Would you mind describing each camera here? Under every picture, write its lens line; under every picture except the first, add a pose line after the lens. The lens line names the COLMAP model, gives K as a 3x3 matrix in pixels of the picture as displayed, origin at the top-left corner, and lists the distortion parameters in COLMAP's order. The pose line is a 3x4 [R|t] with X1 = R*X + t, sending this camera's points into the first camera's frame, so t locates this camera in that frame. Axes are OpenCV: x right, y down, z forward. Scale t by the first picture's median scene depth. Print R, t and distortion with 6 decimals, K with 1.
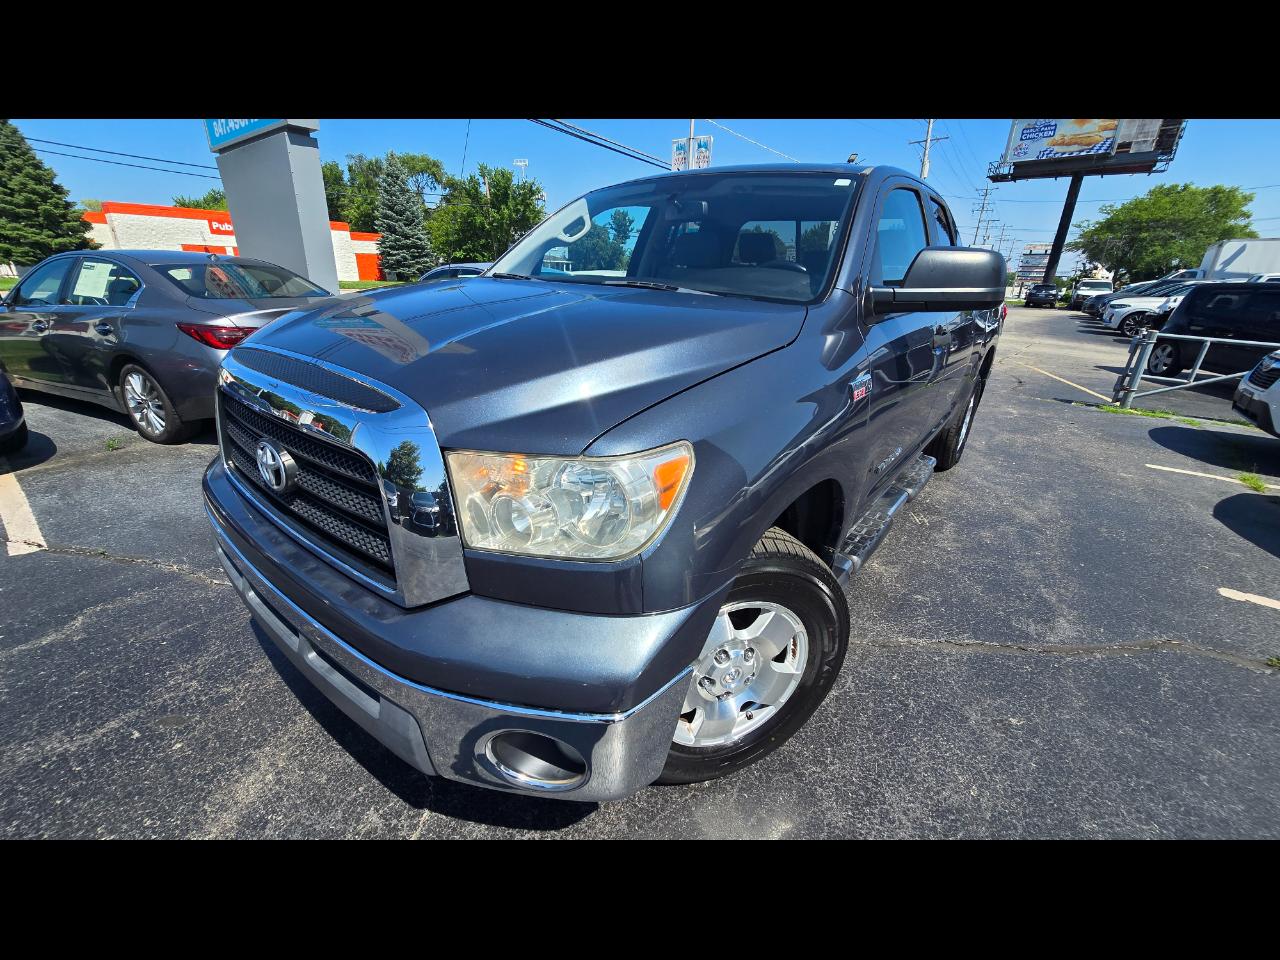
lens RADIAL K [[527.2, 0, 642.2], [0, 527.2, 490.2], [0, 0, 1]] dist [-0.006593, 0.000826]
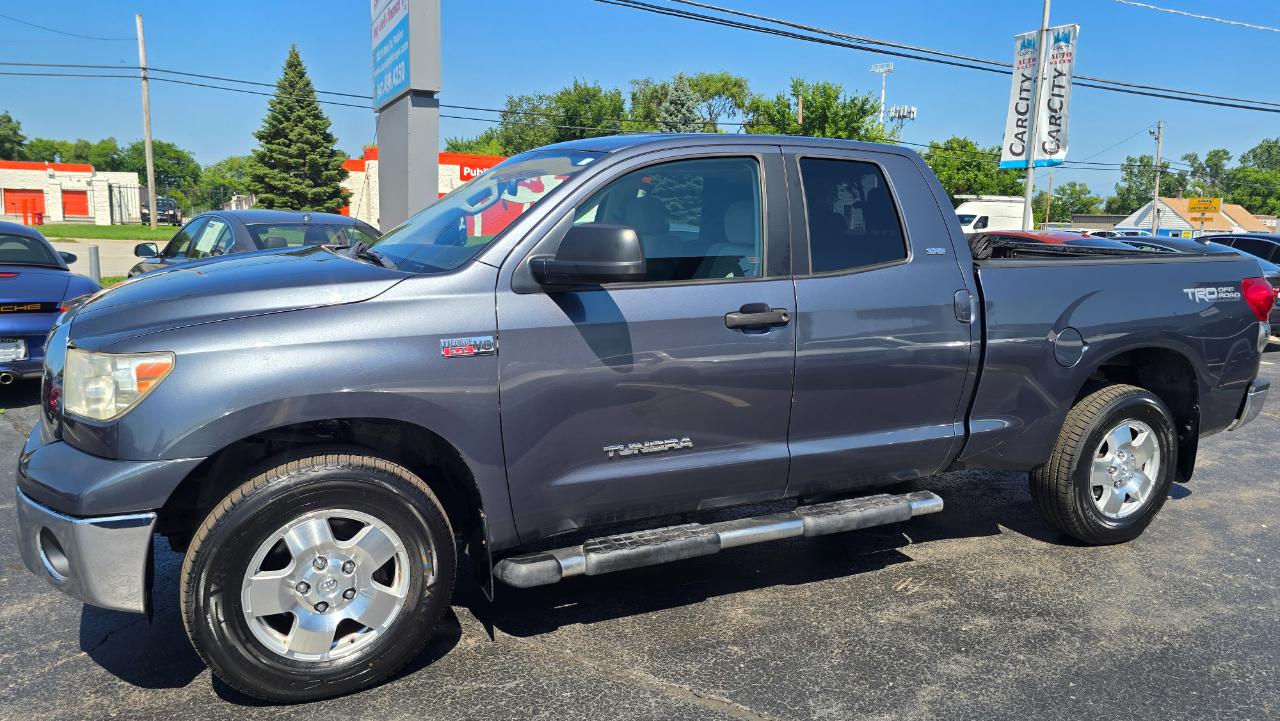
lens RADIAL K [[878.3, 0, 641.5], [0, 878.3, 356.3], [0, 0, 1]] dist [0.055599, -0.056020]
pose [[0.891341, 0.067956, -0.448210, 0.657483], [-0.173676, 0.964455, -0.199158, 0.052149], [0.418745, 0.255361, 0.871461, -0.181377]]
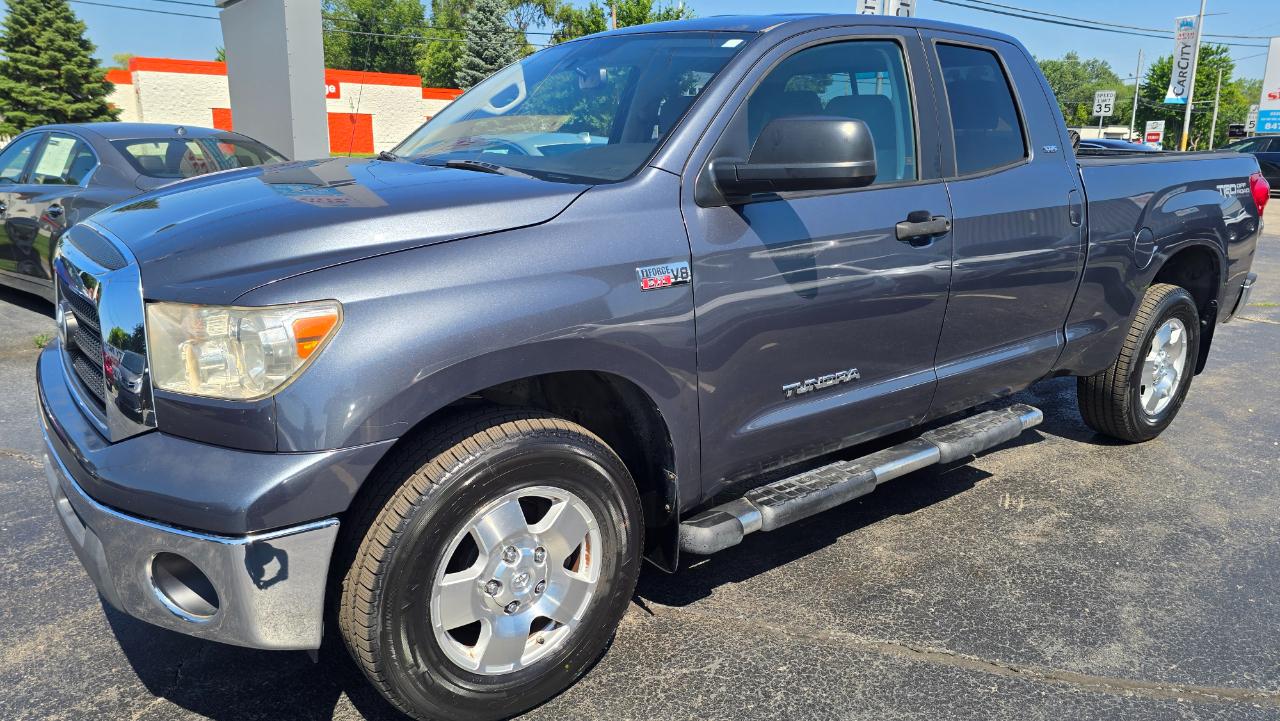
lens RADIAL K [[878.3, 0, 630.6], [0, 878.3, 355.1], [0, 0, 1]] dist [0.055599, -0.056020]
pose [[0.967030, 0.046693, -0.250345, 0.312667], [-0.083739, 0.986684, -0.139435, 0.062146], [0.240500, 0.155801, 0.958063, -0.170474]]
